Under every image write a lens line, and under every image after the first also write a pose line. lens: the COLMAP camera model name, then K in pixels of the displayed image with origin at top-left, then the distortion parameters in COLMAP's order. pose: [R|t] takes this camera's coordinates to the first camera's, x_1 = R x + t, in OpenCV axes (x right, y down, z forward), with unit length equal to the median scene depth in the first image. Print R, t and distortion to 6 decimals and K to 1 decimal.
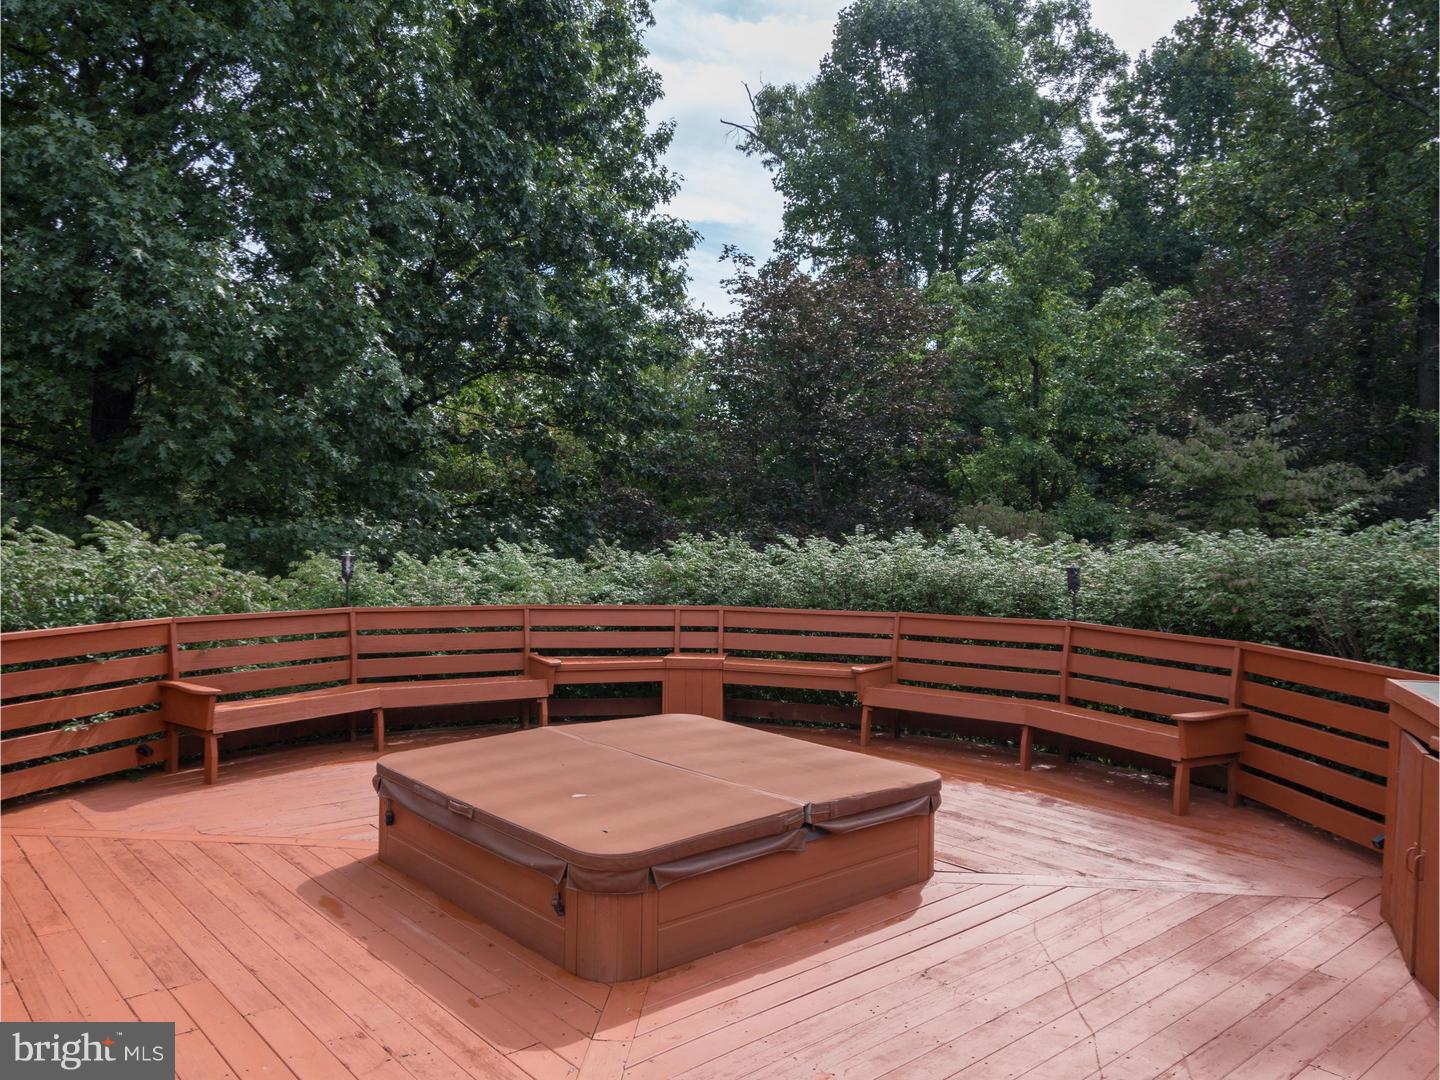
lens RADIAL K [[1068.6, 0, 720.8], [0, 1068.6, 536.6], [0, 0, 1]] dist [0.008417, 0.002016]
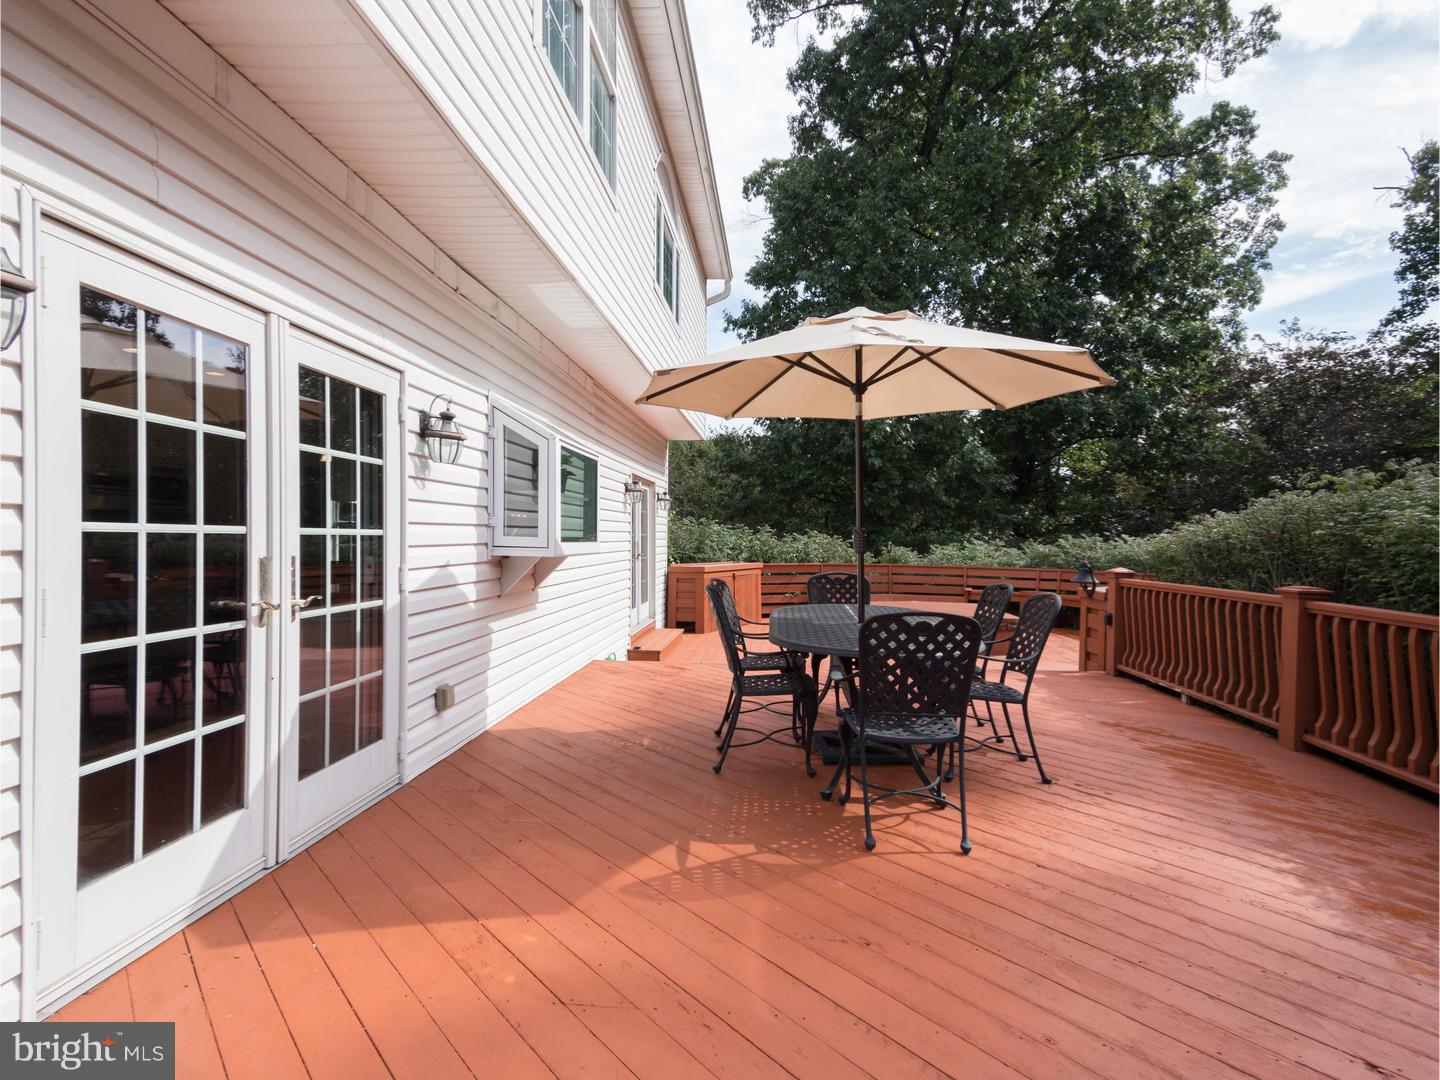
lens RADIAL K [[766.0, 0, 719.5], [0, 766.0, 538.9], [0, 0, 1]] dist [0.046315, -0.000858]
pose [[0.704338, -0.007205, -0.709828, 0.358716], [-0.005116, 0.999871, -0.015225, 0.020663], [0.709847, 0.014355, 0.704210, -0.317343]]
